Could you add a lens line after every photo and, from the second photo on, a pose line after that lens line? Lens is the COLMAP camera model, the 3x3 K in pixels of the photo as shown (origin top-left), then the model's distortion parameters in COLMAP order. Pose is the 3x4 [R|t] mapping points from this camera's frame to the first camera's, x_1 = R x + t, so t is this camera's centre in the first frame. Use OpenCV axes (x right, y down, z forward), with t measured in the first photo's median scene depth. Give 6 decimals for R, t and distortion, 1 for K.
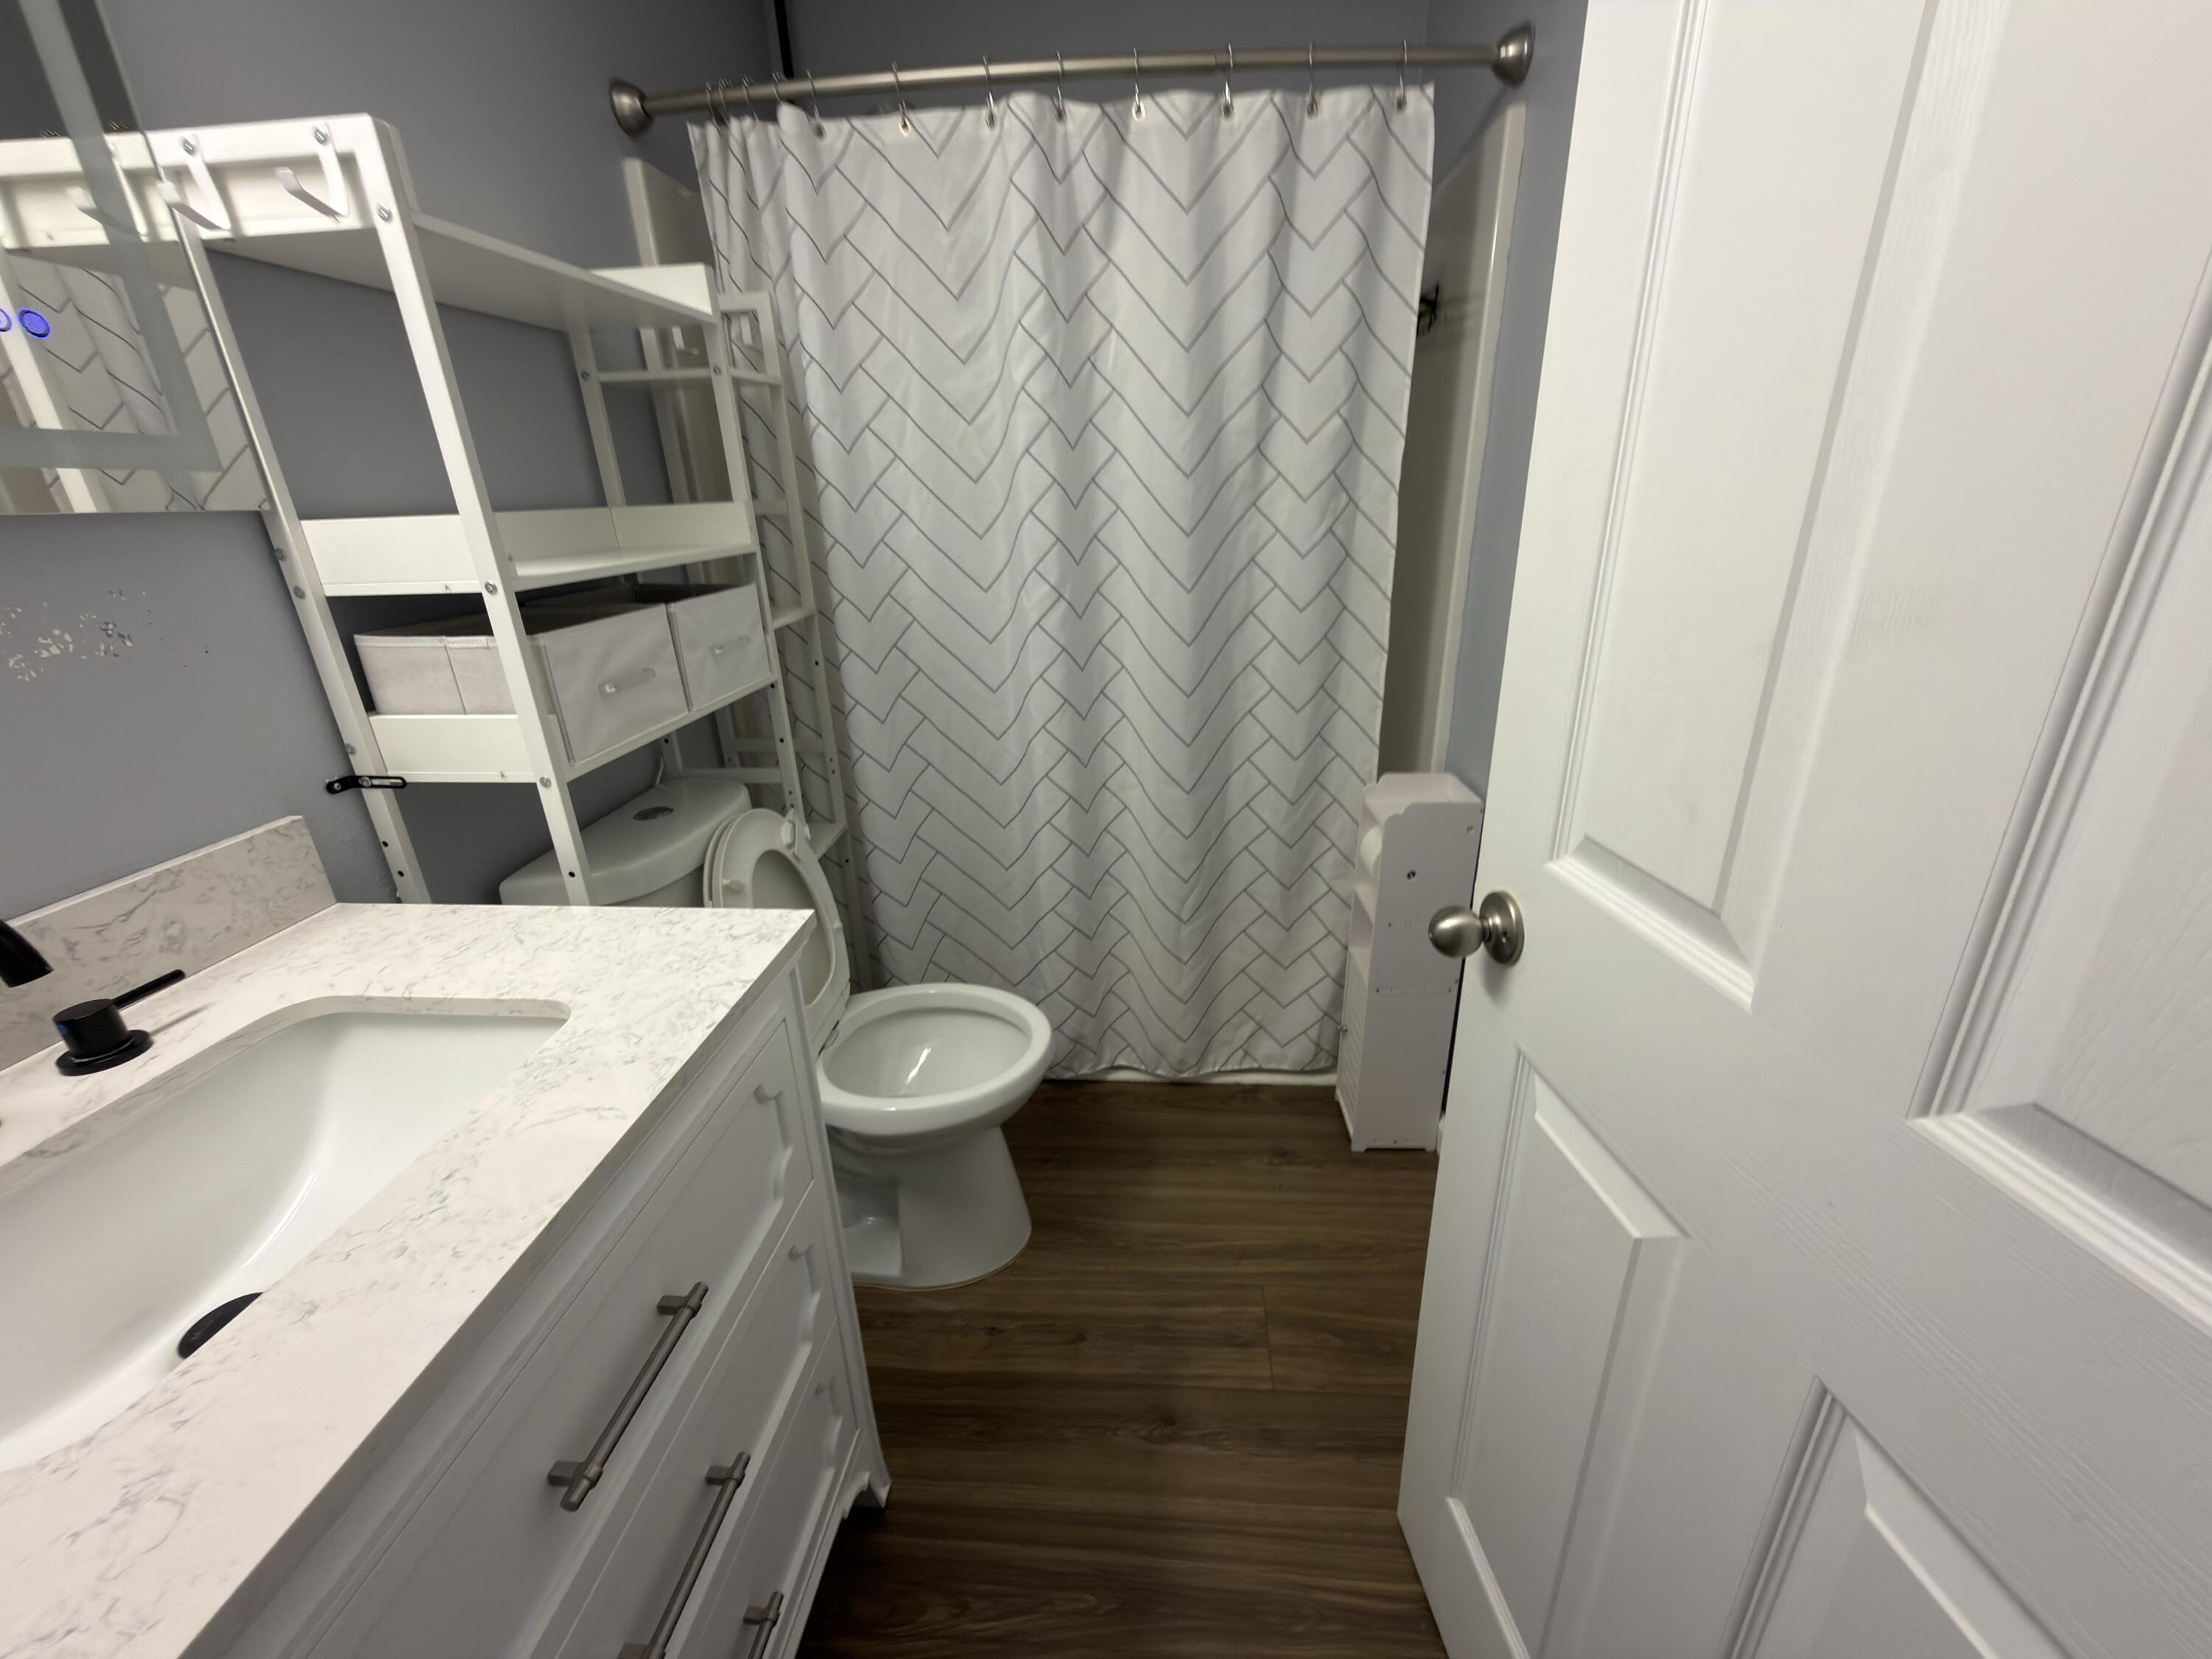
lens RADIAL K [[884.2, 0, 1105.8], [0, 884.2, 839.1], [0, 0, 1]] dist [-0.000093, 0.000233]
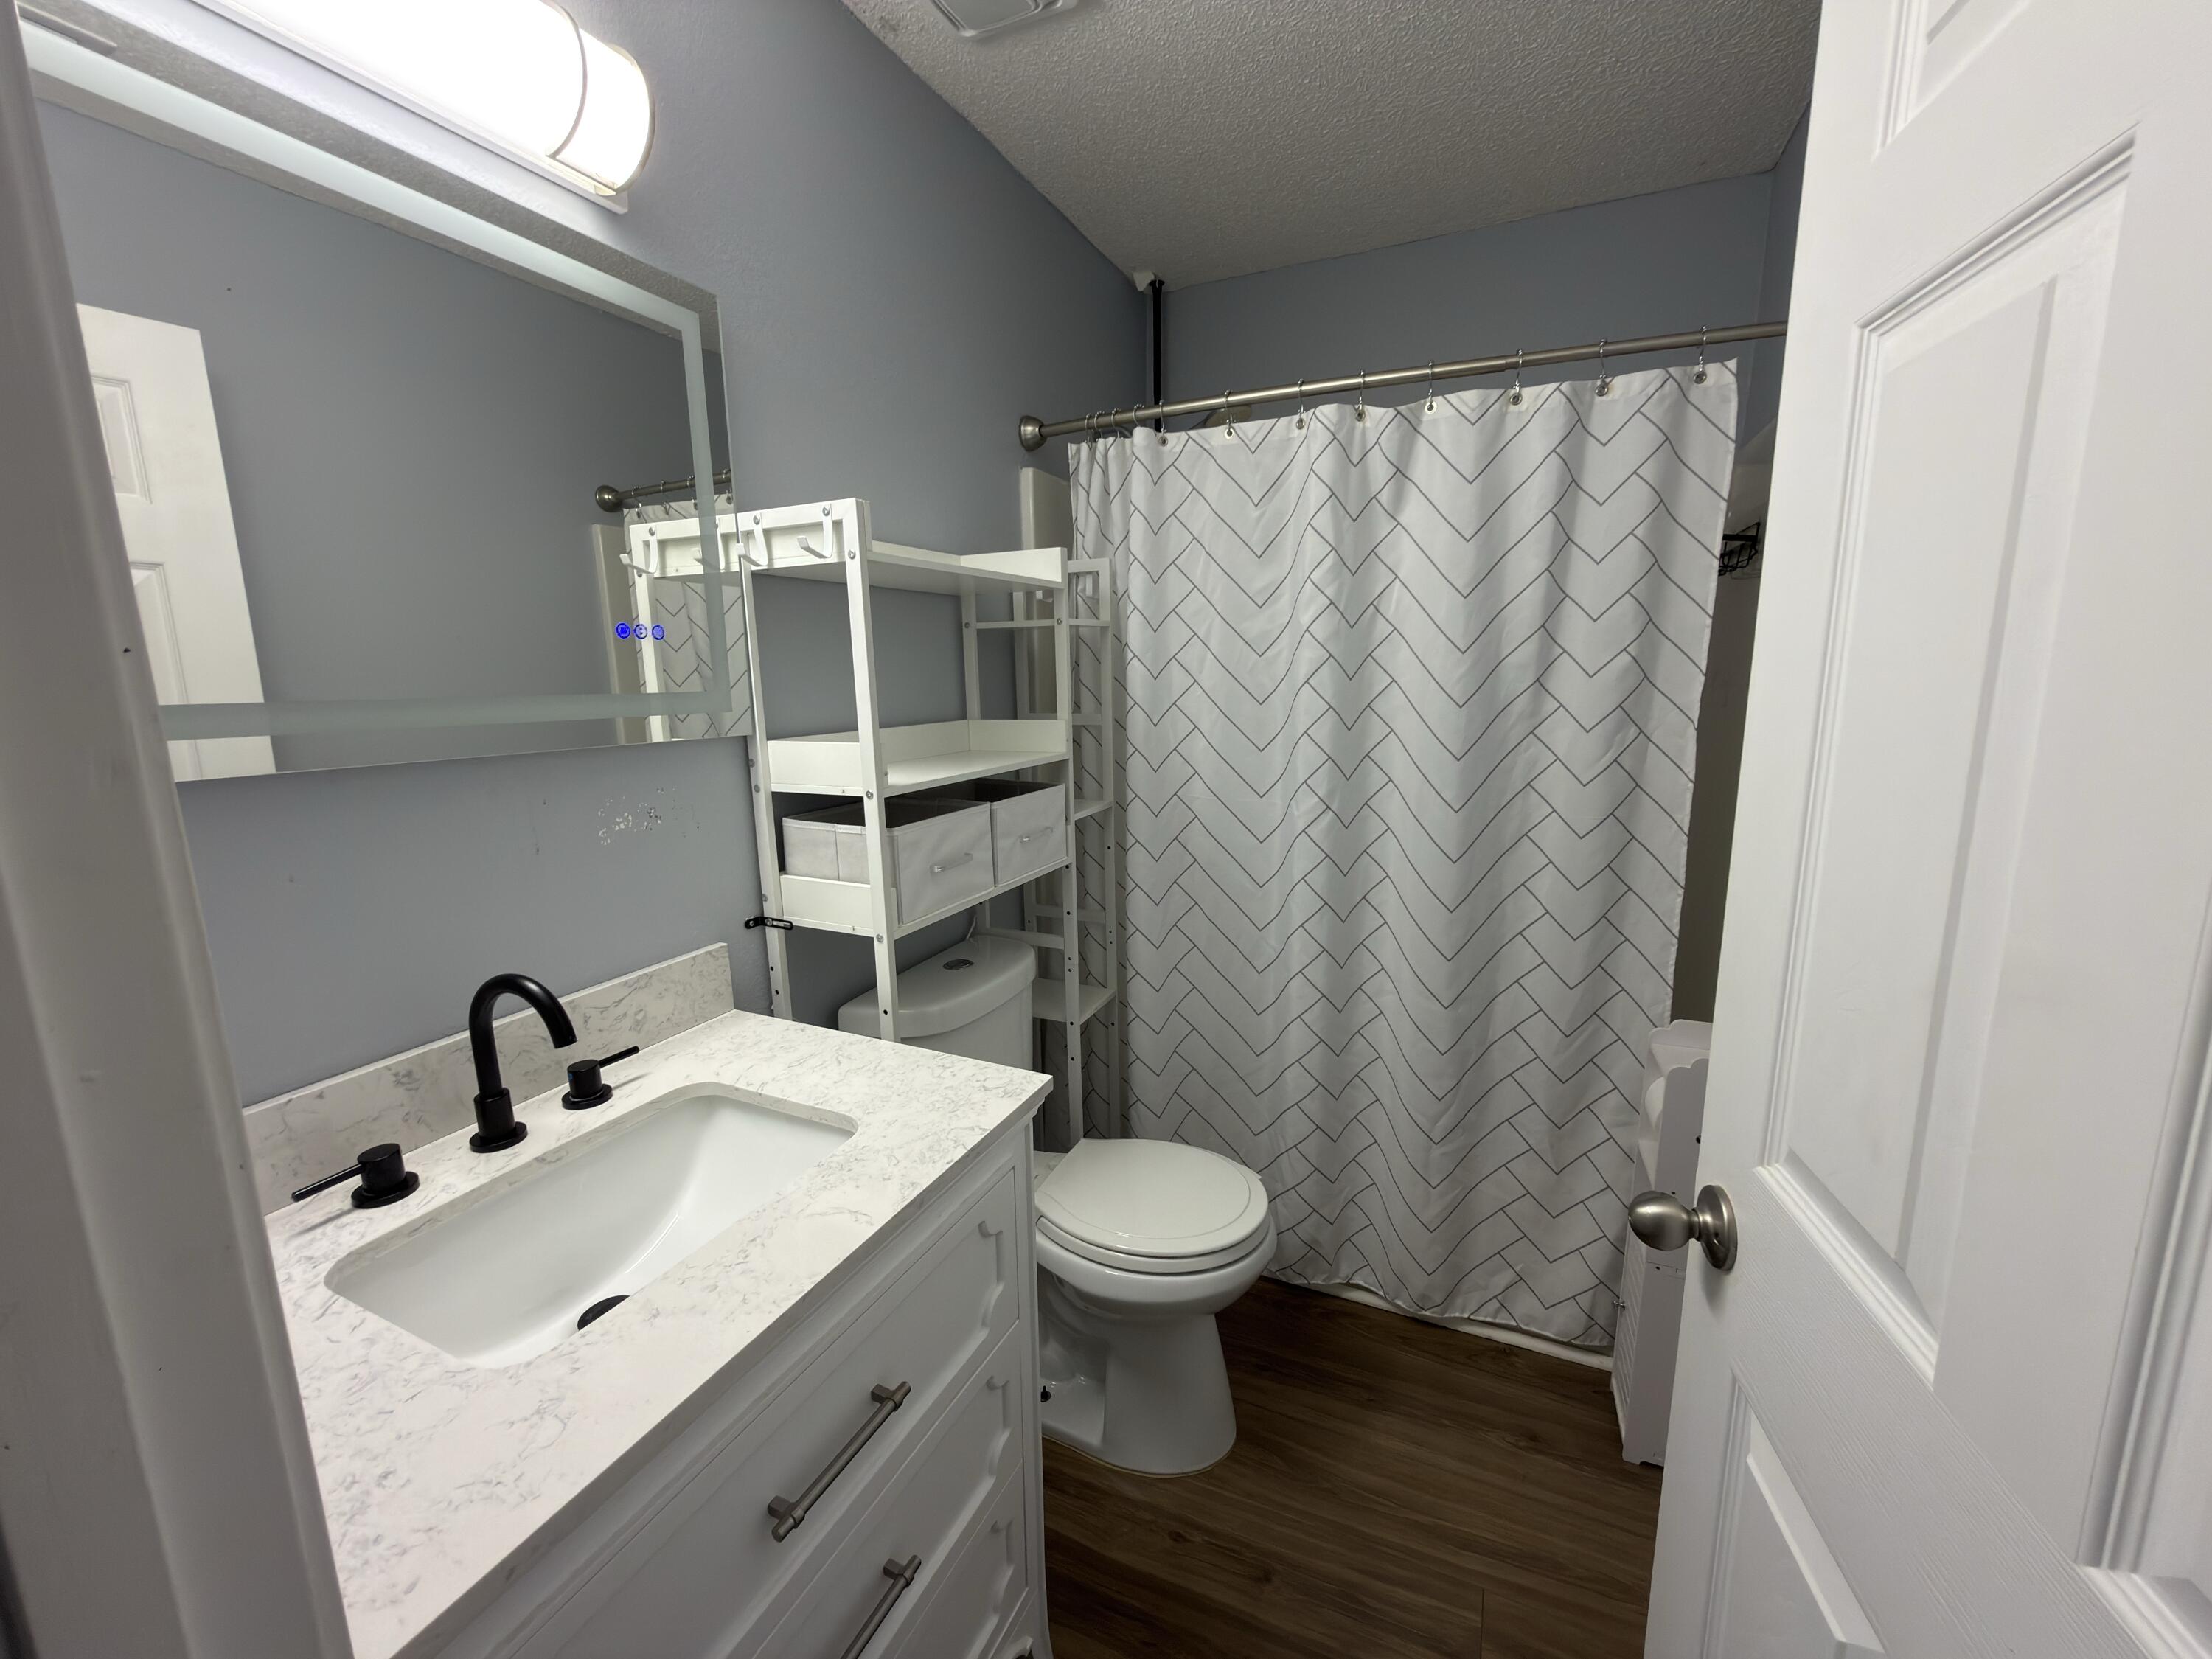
lens RADIAL K [[884.2, 0, 1099.8], [0, 884.2, 840.9], [0, 0, 1]] dist [-0.000093, 0.000233]
pose [[0.933921, 0.079970, -0.348419, 0.080932], [-0.141005, 0.978040, -0.153476, -0.038331], [0.328494, 0.192463, 0.924689, -0.090596]]
